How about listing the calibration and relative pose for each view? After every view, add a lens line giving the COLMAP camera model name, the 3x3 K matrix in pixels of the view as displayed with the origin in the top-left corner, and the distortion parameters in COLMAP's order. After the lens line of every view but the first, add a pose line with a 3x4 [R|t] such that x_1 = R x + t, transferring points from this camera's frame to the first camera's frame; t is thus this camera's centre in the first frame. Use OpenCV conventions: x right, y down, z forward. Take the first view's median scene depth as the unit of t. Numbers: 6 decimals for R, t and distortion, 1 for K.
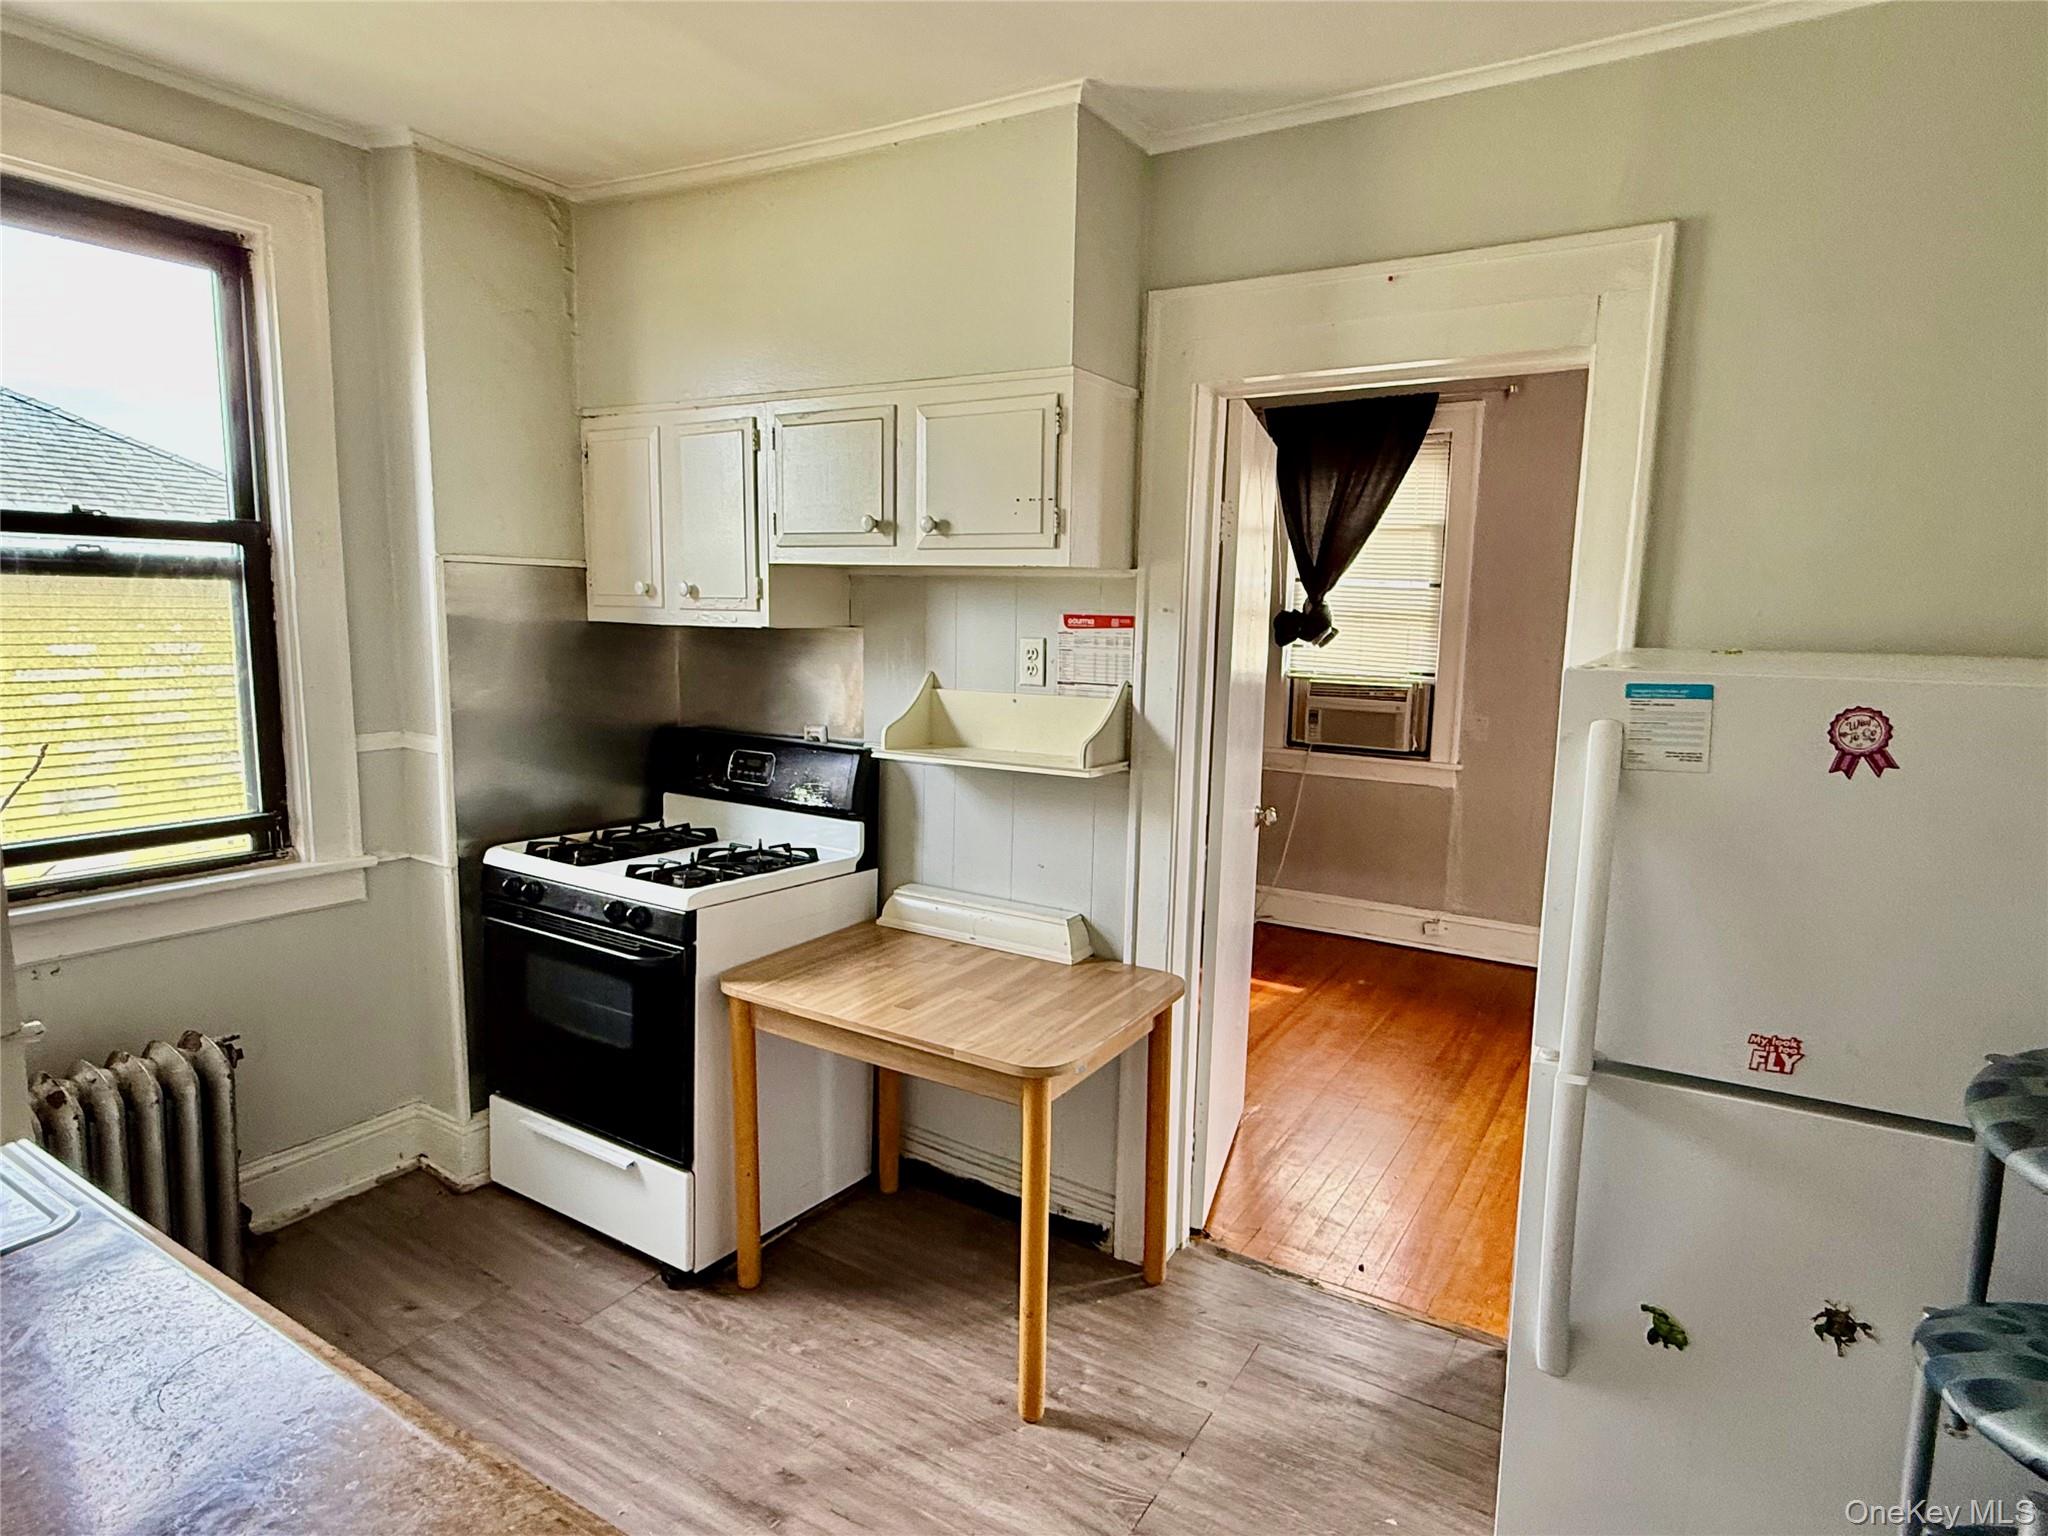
lens RADIAL K [[1144.1, 0, 1024.0], [0, 1144.1, 768.0], [0, 0, 1]] dist [0.001545, 0.000598]
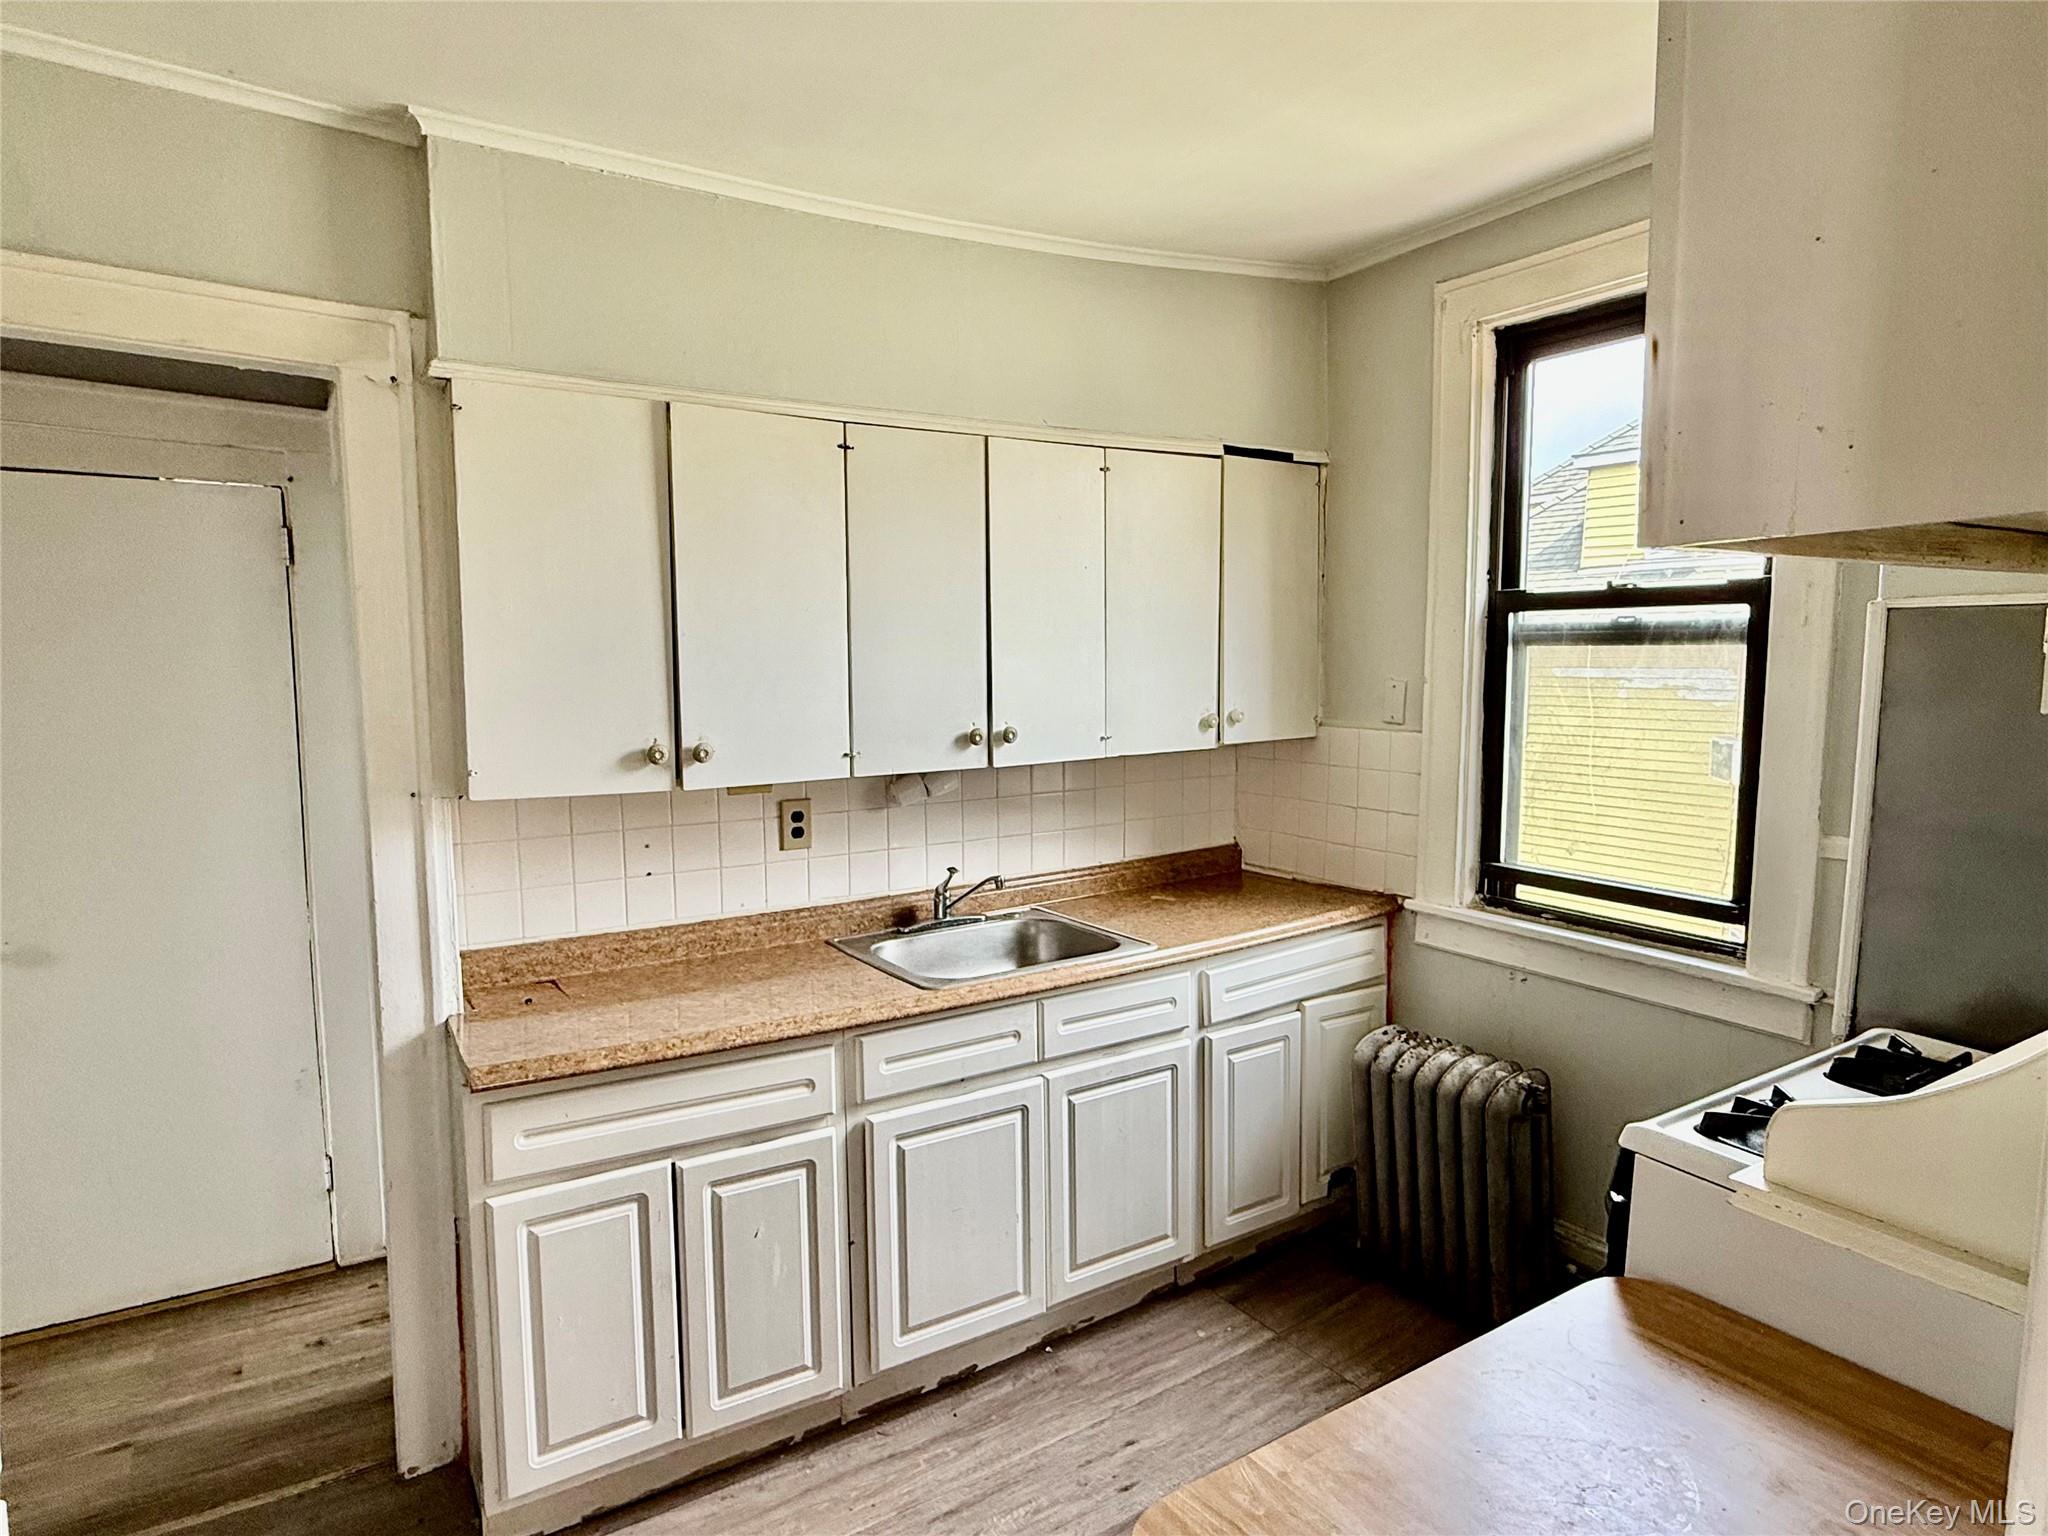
lens RADIAL K [[1144.1, 0, 1024.0], [0, 1144.1, 768.0], [0, 0, 1]] dist [0.001545, 0.000598]
pose [[-0.423015, 0.067923, -0.903573, 0.403425], [-0.131338, 0.982060, 0.135310, -0.121992], [0.896554, 0.175911, -0.406505, 0.927142]]
